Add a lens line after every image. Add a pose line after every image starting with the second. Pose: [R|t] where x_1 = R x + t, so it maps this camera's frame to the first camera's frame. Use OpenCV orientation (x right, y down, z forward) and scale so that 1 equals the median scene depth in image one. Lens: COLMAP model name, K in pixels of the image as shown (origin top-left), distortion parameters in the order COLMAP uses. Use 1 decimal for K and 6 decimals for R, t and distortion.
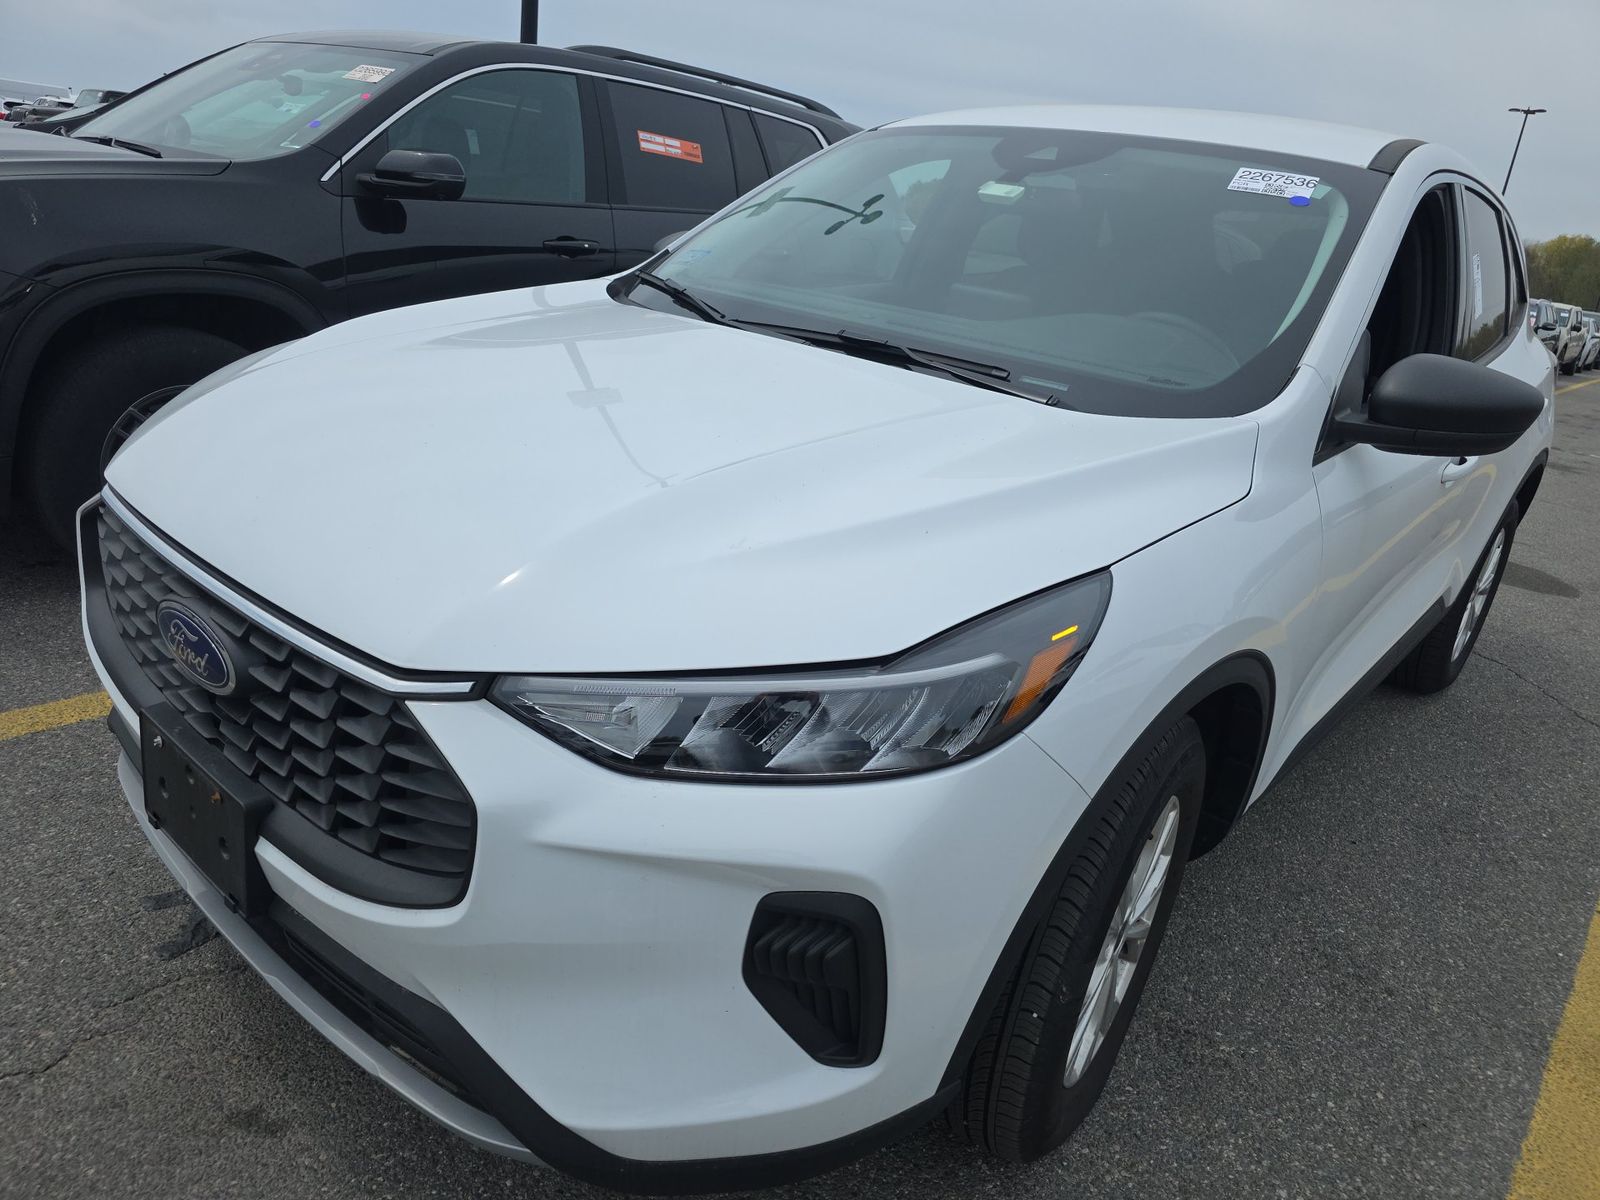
lens RADIAL K [[1140.7, 0, 840.5], [0, 1140.7, 608.2], [0, 0, 1]] dist [0.022315, -0.004262]
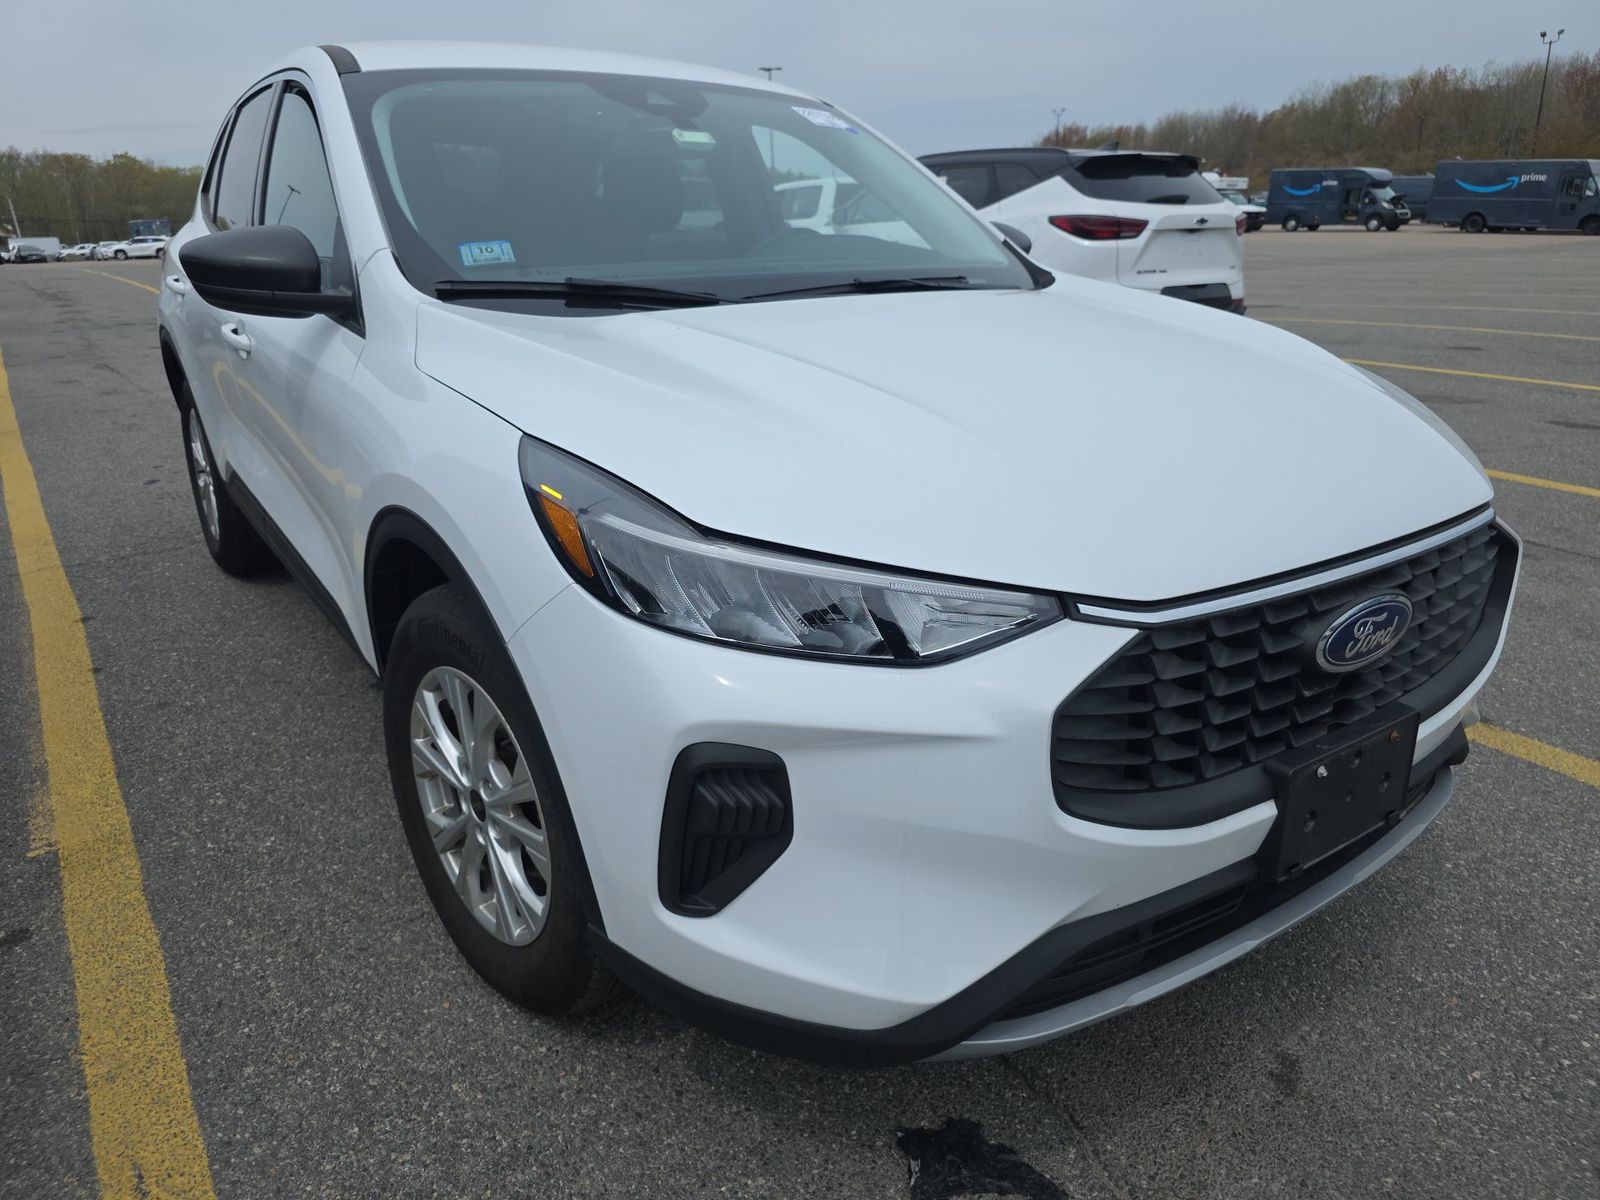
lens RADIAL K [[1135.0, 0, 792.1], [0, 1135.0, 600.6], [0, 0, 1]] dist [0.026544, -0.025775]
pose [[0.207774, -0.428268, 0.879441, -0.947423], [0.356190, 0.870462, 0.339743, -0.319463], [-0.911021, 0.242658, 0.333404, 0.677531]]
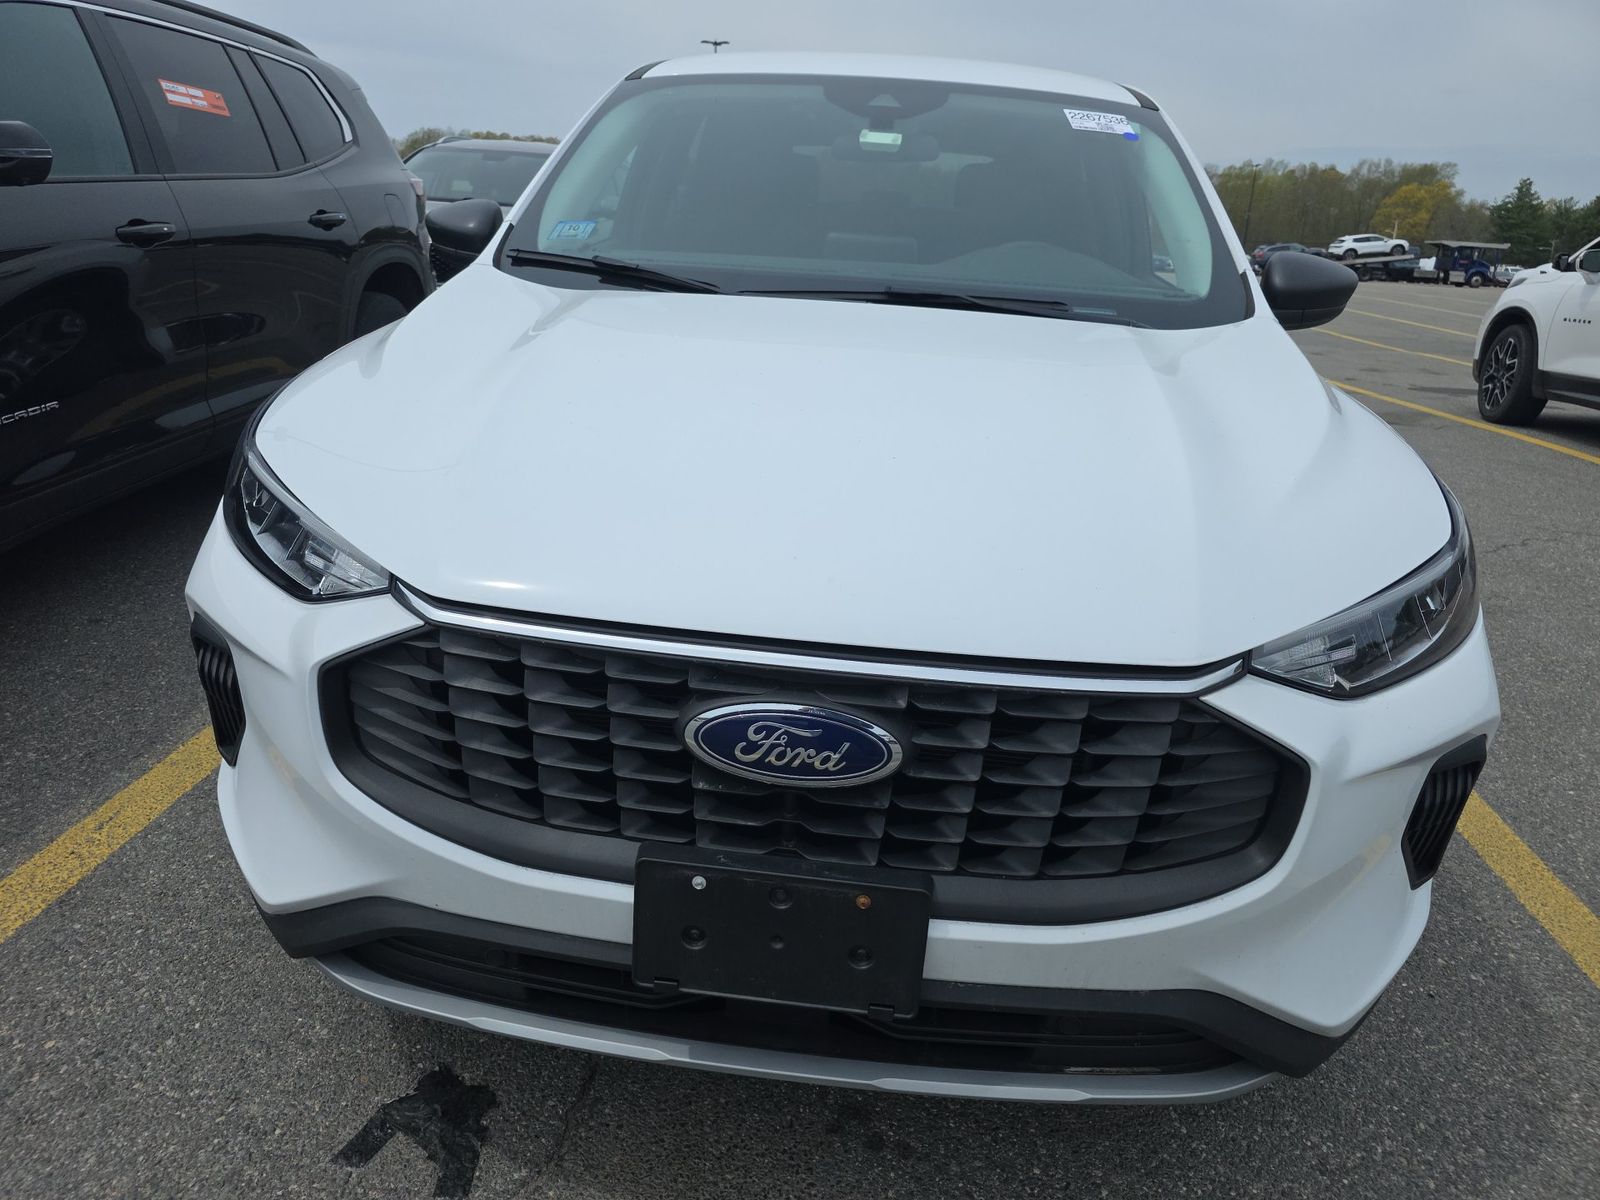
lens RADIAL K [[1135.0, 0, 792.1], [0, 1135.0, 600.6], [0, 0, 1]] dist [0.026544, -0.025775]
pose [[0.807610, -0.261663, 0.528488, -0.587423], [0.235182, 0.964730, 0.118259, -0.100290], [-0.540792, 0.028784, 0.840664, 0.182659]]
